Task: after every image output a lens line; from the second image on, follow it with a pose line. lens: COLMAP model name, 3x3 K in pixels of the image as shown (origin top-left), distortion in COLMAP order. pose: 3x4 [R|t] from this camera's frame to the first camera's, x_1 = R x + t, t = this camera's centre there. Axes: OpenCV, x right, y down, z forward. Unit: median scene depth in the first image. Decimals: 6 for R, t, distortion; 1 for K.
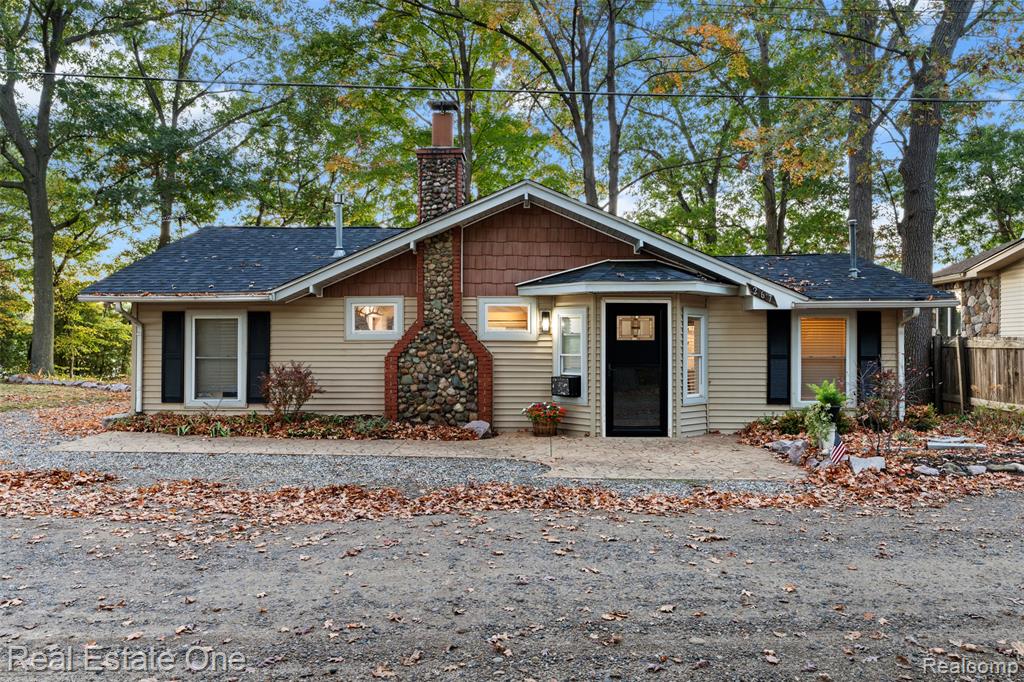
lens RADIAL K [[726.4, 0, 510.4], [0, 726.4, 341.7], [0, 0, 1]] dist [-0.020055, -0.002519]
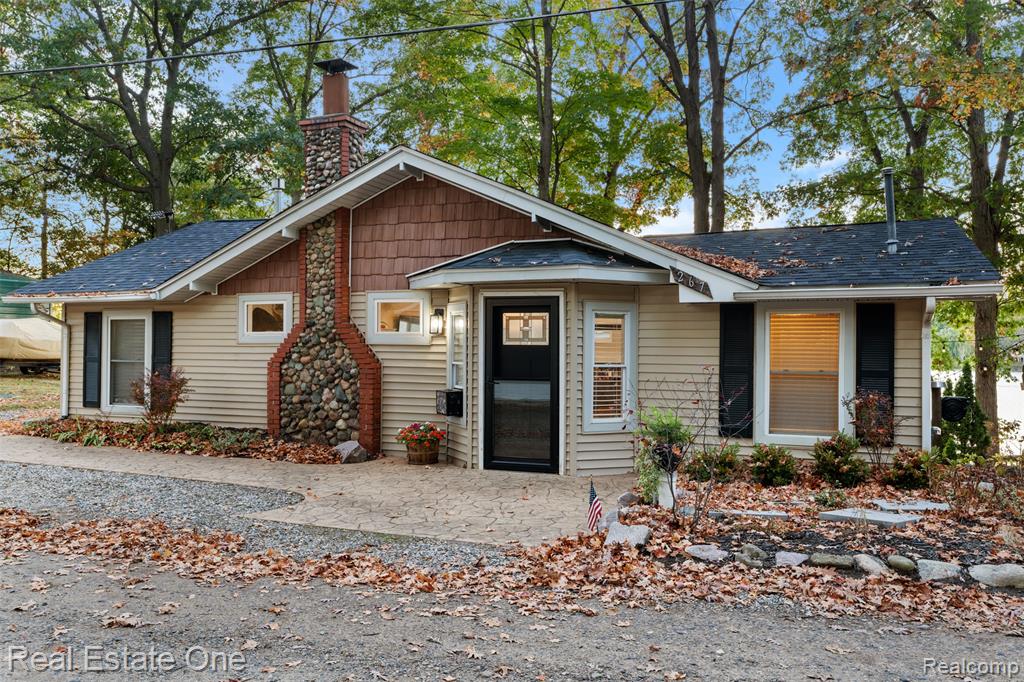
lens RADIAL K [[823.1, 0, 514.5], [0, 823.1, 338.6], [0, 0, 1]] dist [-0.015188, 0.000969]
pose [[0.940496, 0.002701, -0.339795, 0.438518], [-0.004801, 0.999974, -0.005339, -0.003819], [0.339772, 0.006653, 0.940484, 0.176006]]
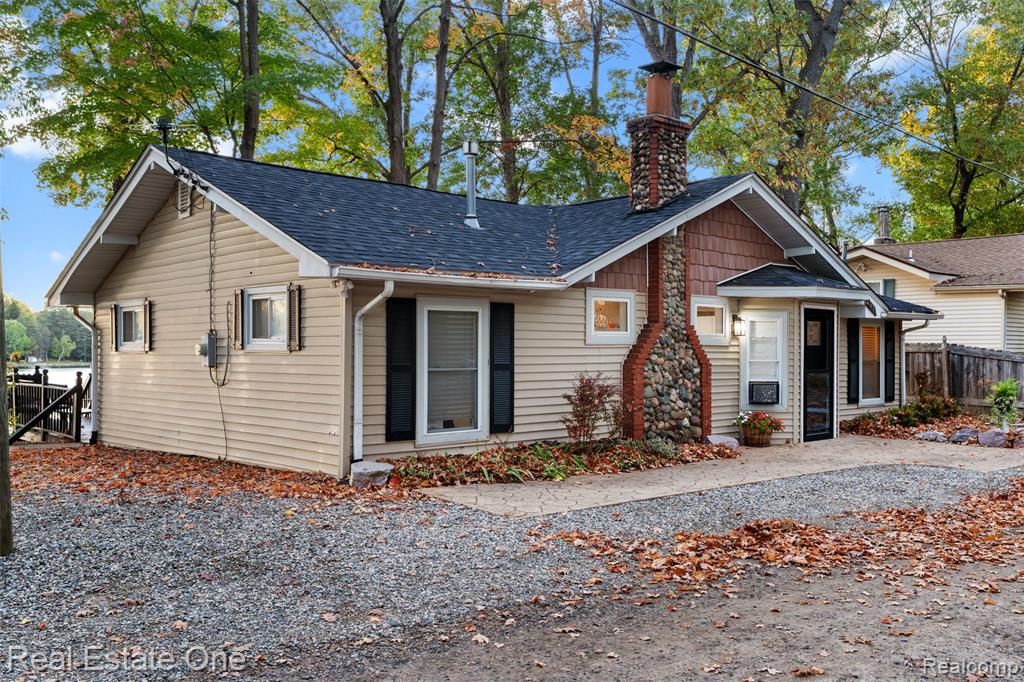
lens RADIAL K [[943.9, 0, 512.7], [0, 943.9, 343.4], [0, 0, 1]] dist [0.006768, 0.000000]
pose [[0.702661, 0.005417, 0.711504, -1.019228], [-0.001560, 0.999980, -0.006072, 0.003766], [-0.711523, 0.003157, 0.702655, 0.355707]]
